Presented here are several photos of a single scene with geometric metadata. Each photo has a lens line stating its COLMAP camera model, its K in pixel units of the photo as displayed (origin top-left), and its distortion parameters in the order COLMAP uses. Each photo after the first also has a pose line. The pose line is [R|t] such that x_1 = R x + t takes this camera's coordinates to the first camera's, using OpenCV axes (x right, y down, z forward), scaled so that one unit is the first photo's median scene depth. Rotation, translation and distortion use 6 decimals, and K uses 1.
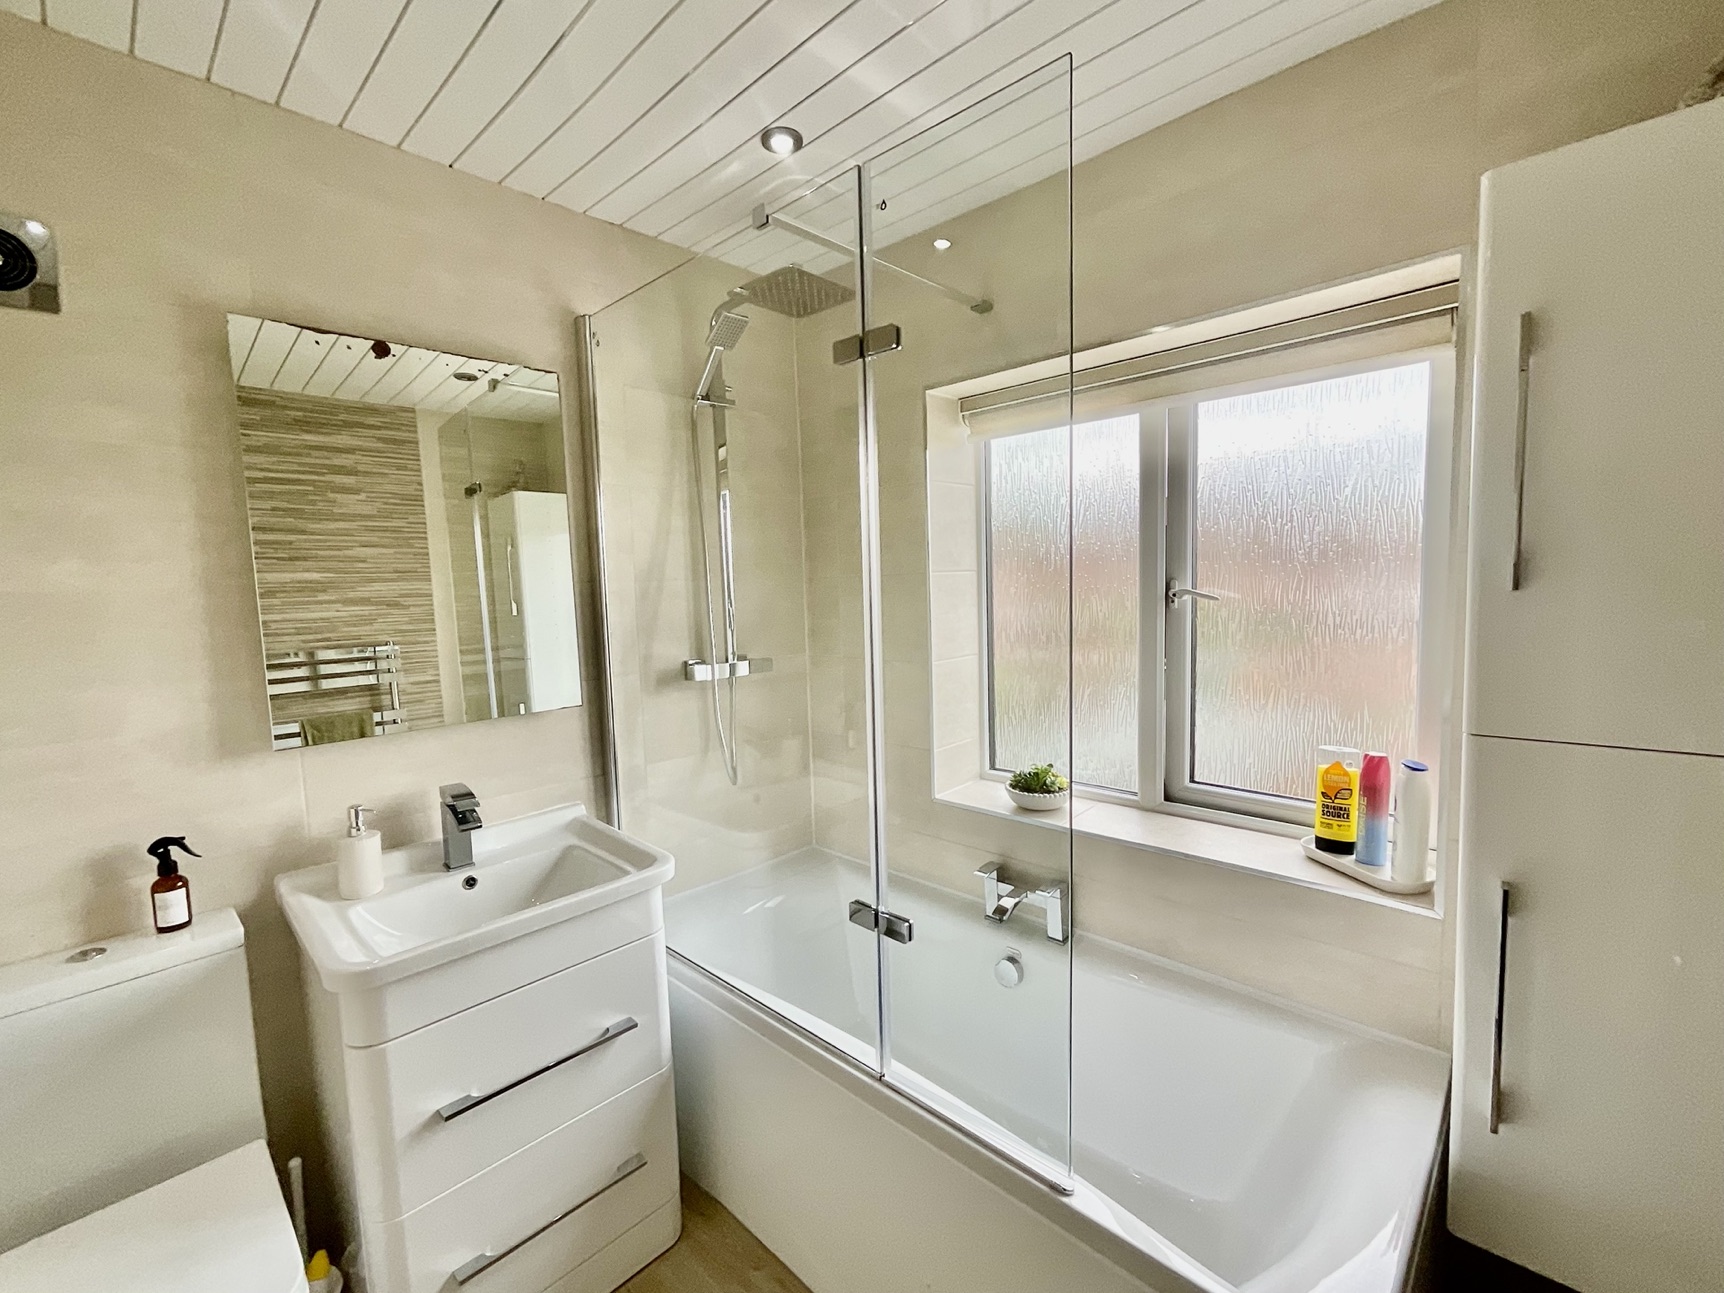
lens RADIAL K [[705.9, 0, 839.9], [0, 705.9, 649.8], [0, 0, 1]] dist [0.001201, 0.000963]
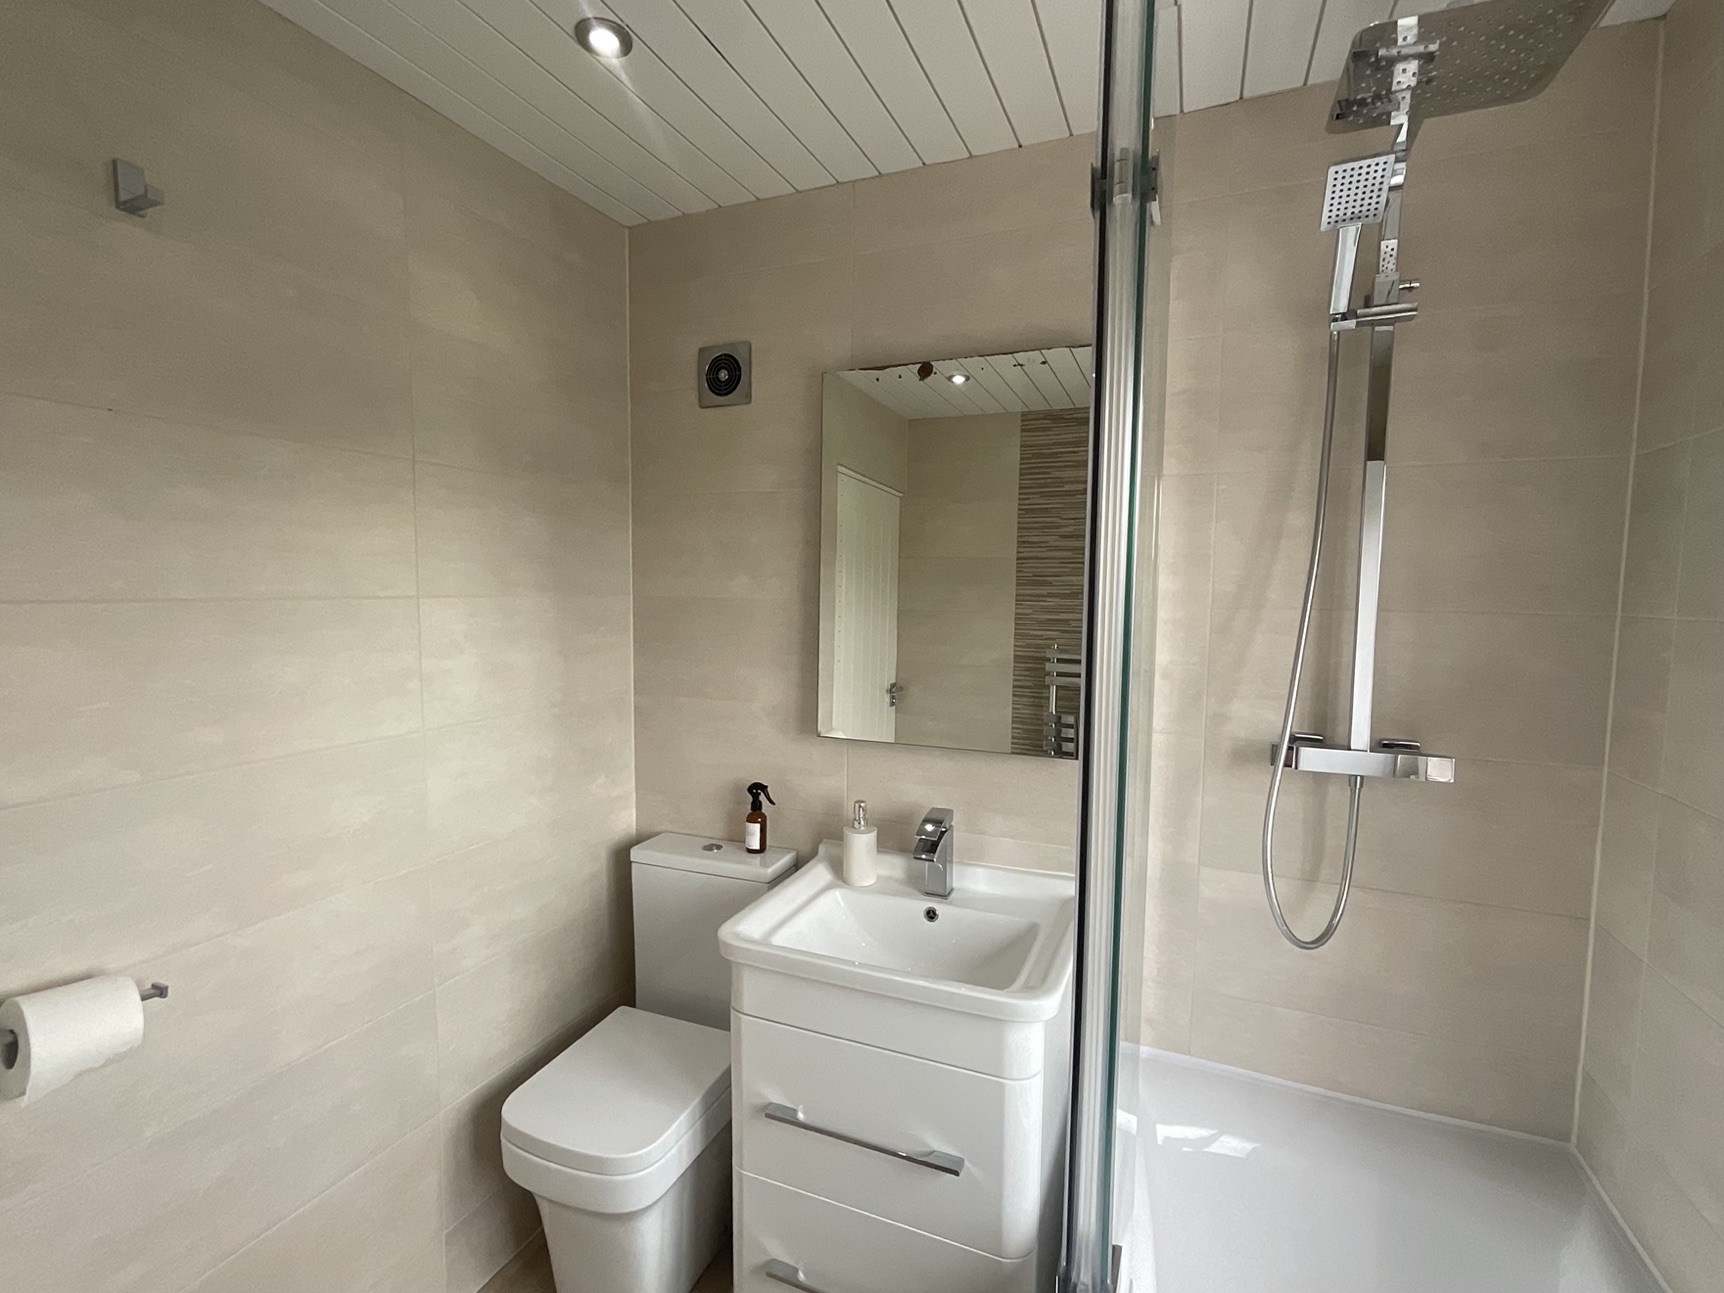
lens RADIAL K [[788.5, 0, 865.4], [0, 788.5, 652.9], [0, 0, 1]] dist [0.001174, 0.000477]
pose [[0.394666, 0.113237, -0.911820, 0.402602], [-0.109021, 0.991138, 0.075900, -0.100461], [0.912334, 0.069452, 0.403513, 0.497522]]
